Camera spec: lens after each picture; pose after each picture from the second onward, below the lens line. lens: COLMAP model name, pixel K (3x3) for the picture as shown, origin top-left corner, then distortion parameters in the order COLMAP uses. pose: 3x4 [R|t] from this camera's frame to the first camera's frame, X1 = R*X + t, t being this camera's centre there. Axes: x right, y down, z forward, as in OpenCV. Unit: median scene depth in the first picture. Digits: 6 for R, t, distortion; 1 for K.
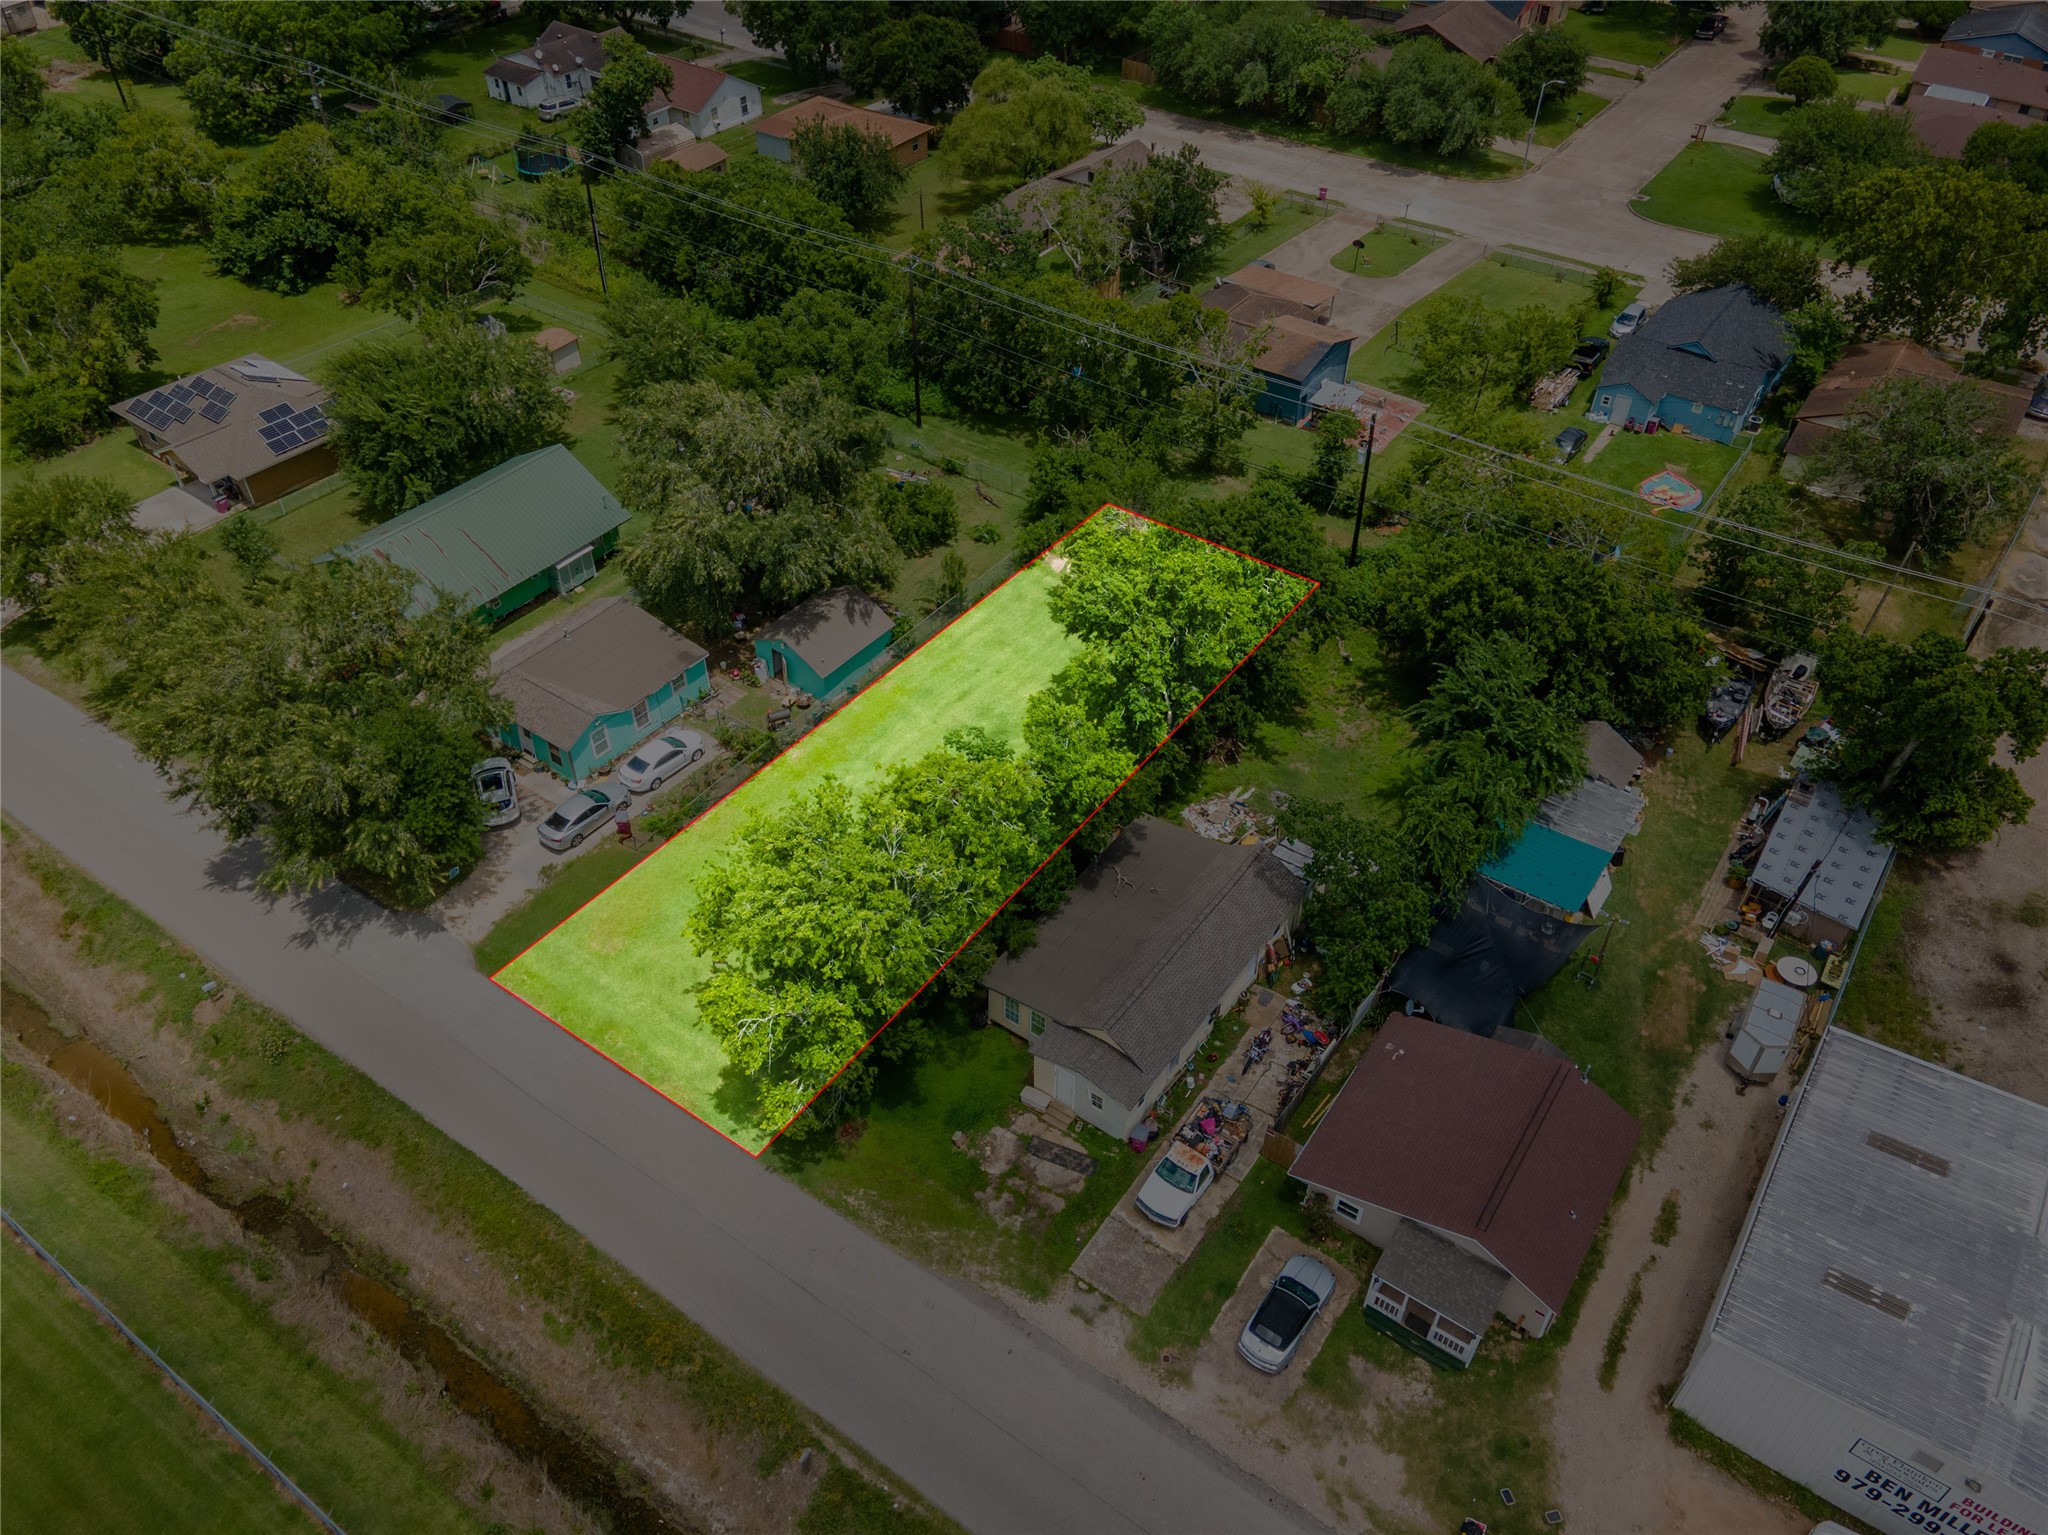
lens RADIAL K [[1506.7, 0, 1018.3], [0, 1506.7, 767.7], [0, 0, 1]] dist [0.011181, 0.063306]
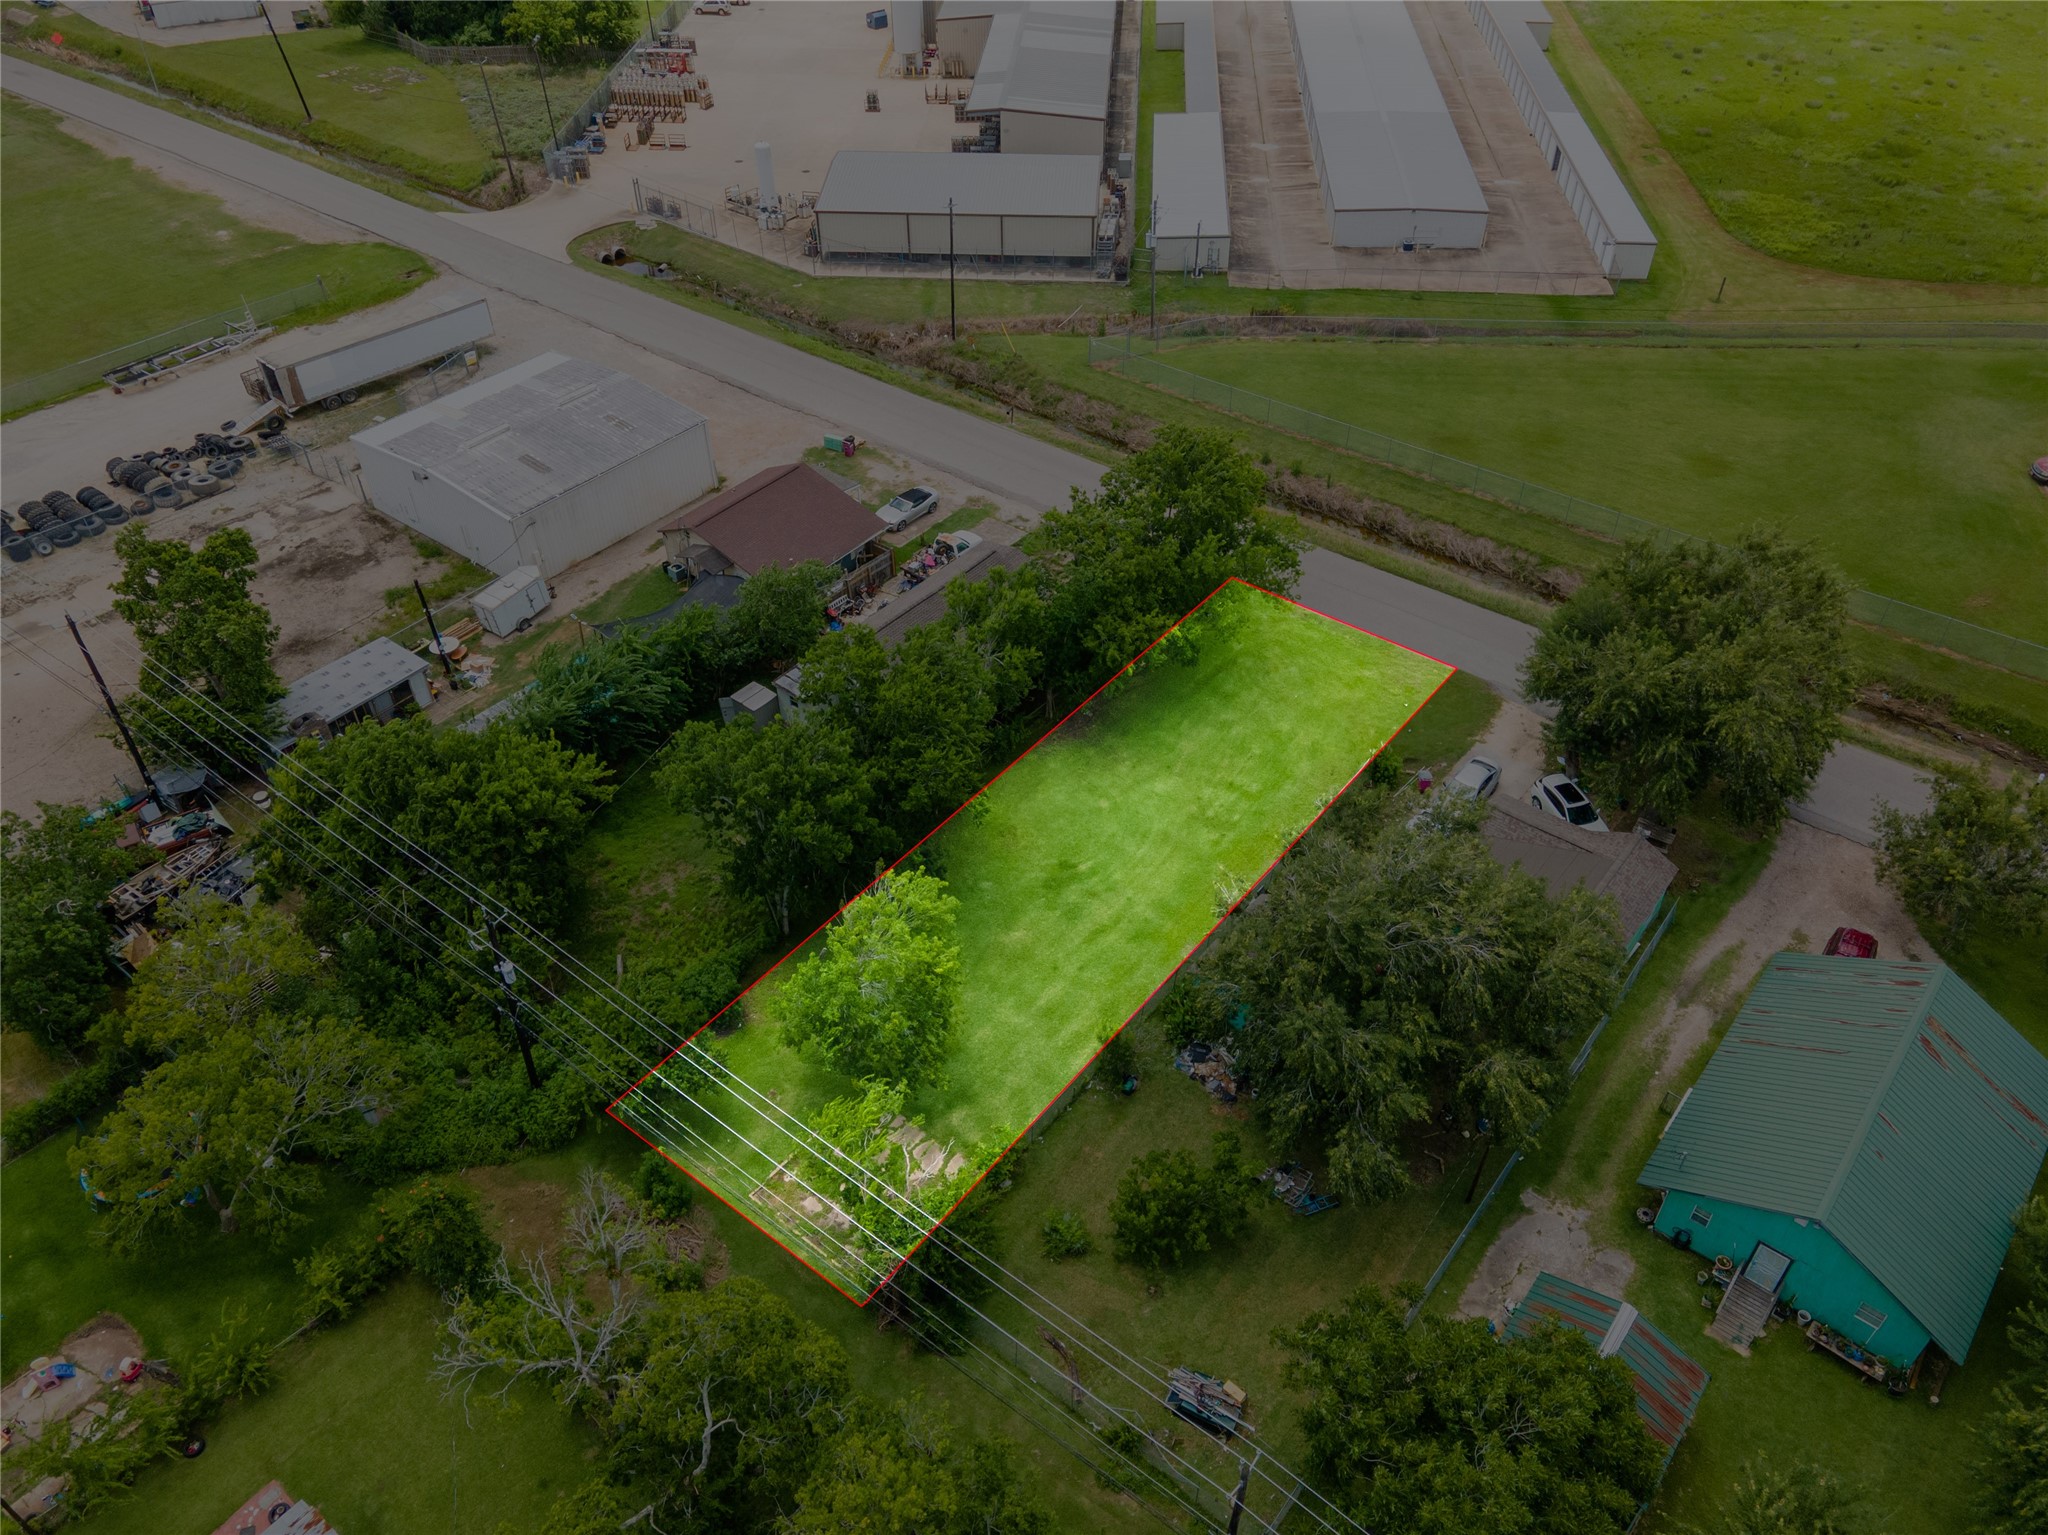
lens RADIAL K [[1506.7, 0, 1018.3], [0, 1506.7, 767.7], [0, 0, 1]] dist [0.011181, 0.063306]
pose [[-0.998469, -0.036366, 0.041673, -0.028544], [0.036703, 0.128006, 0.991094, -1.062007], [-0.041376, 0.991106, -0.126475, 1.202227]]
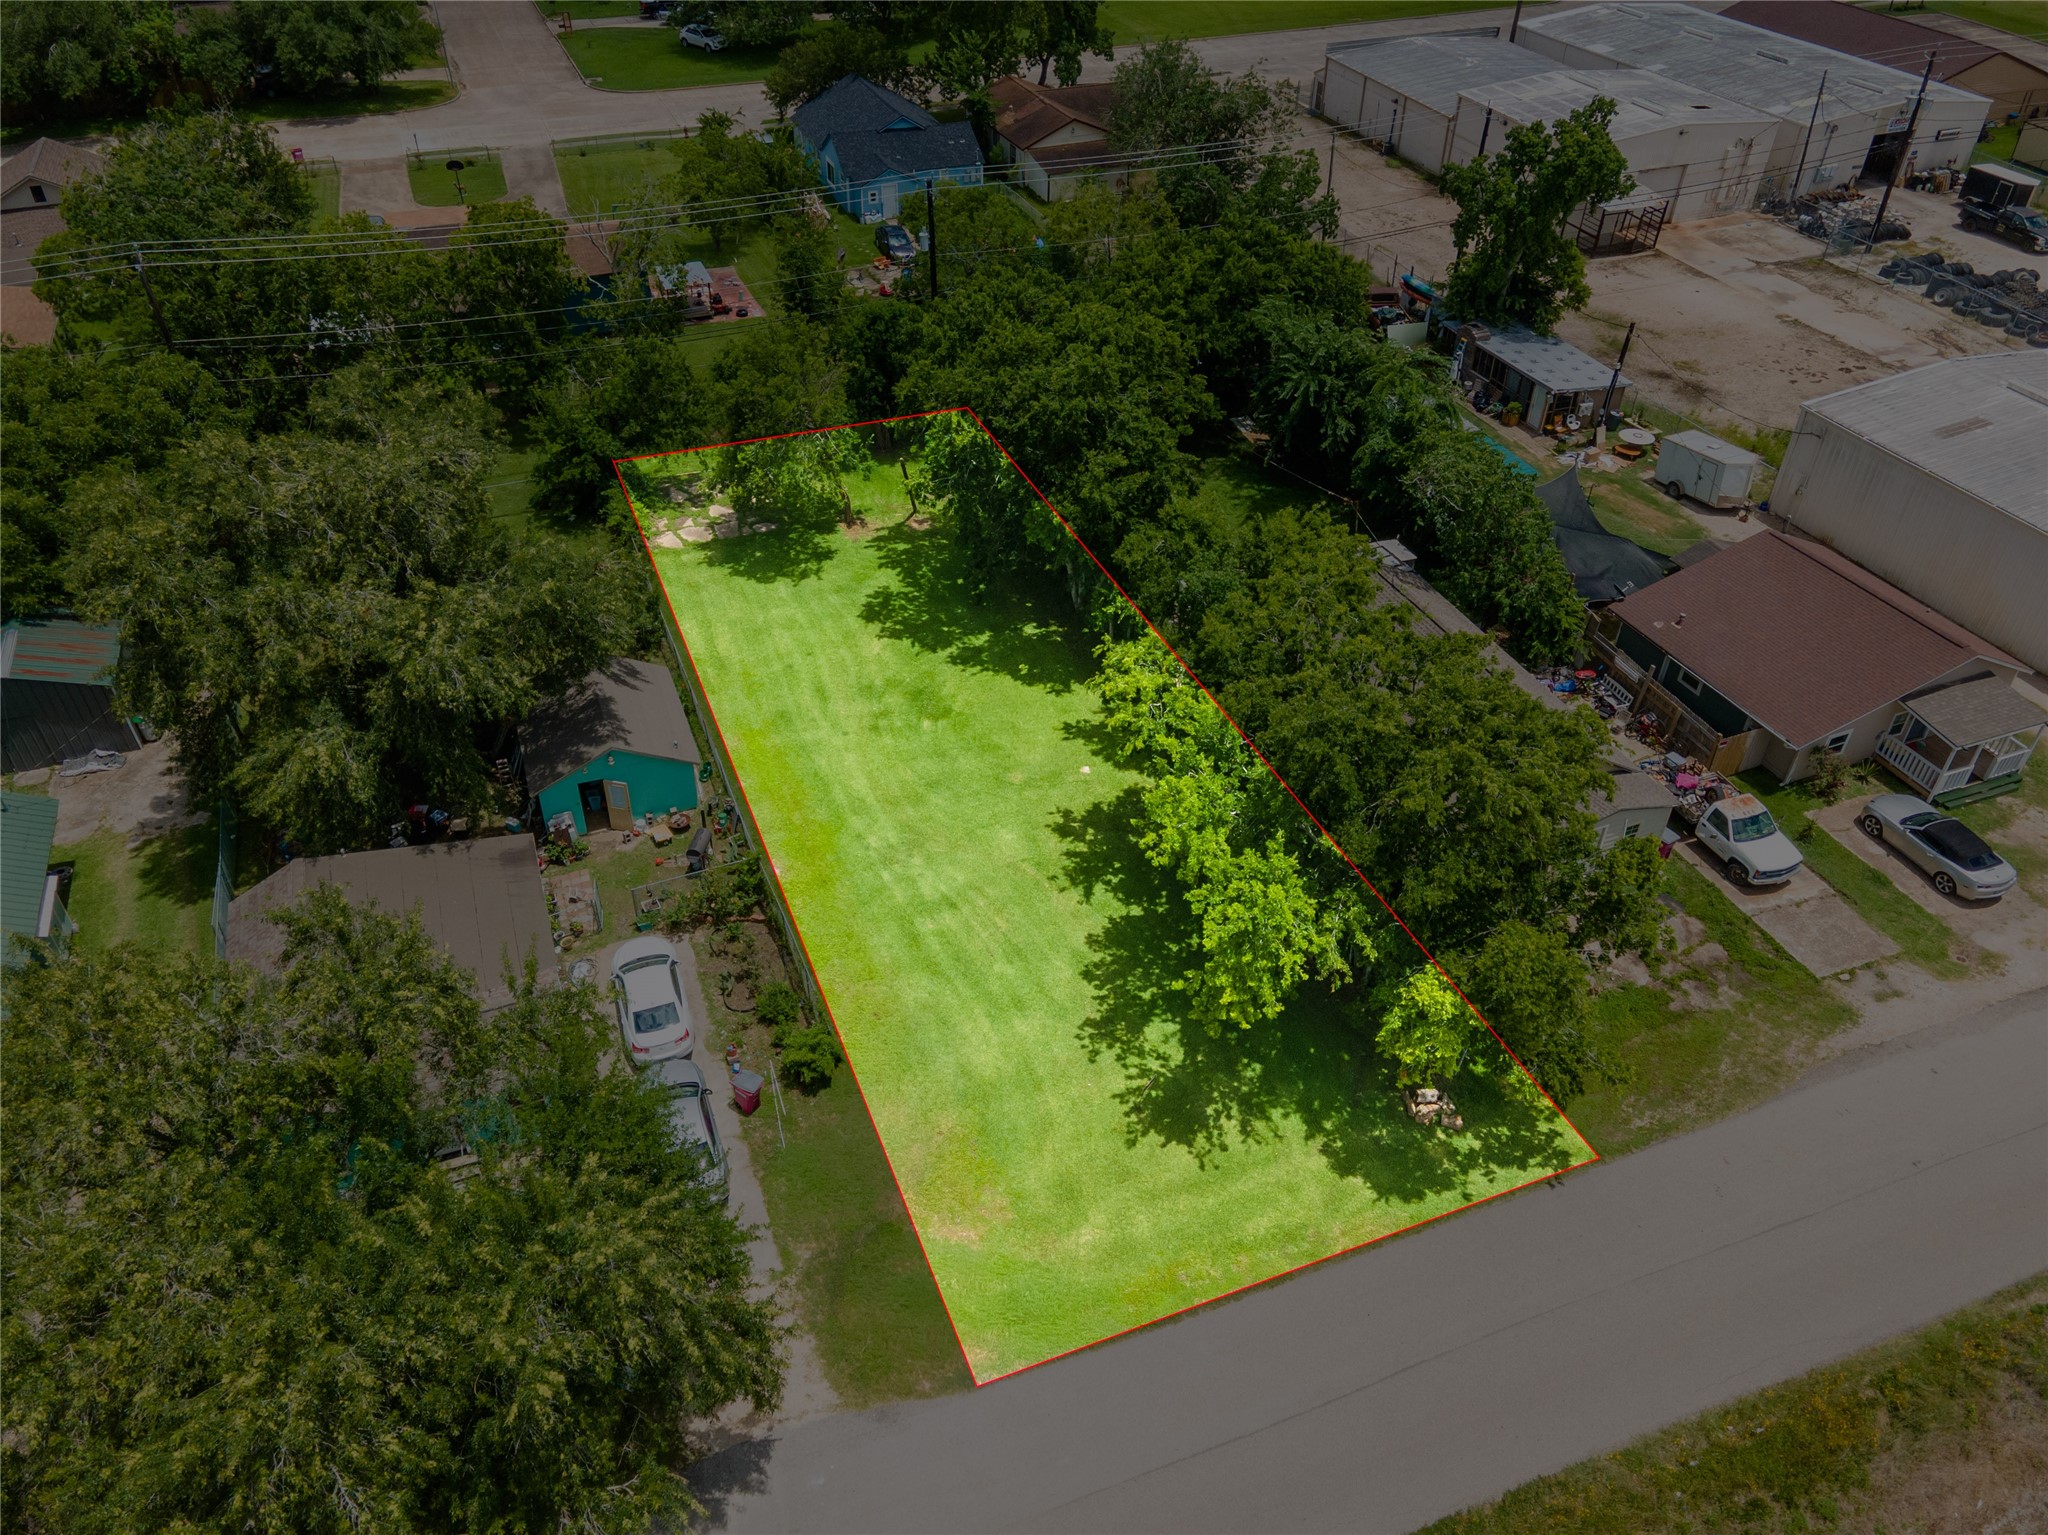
lens RADIAL K [[1506.7, 0, 1018.3], [0, 1506.7, 767.7], [0, 0, 1]] dist [0.011181, 0.063306]
pose [[0.546598, -0.523218, 0.653815, -0.541567], [0.558161, 0.809679, 0.181318, -0.113235], [-0.624249, 0.265826, 0.734609, 0.526069]]
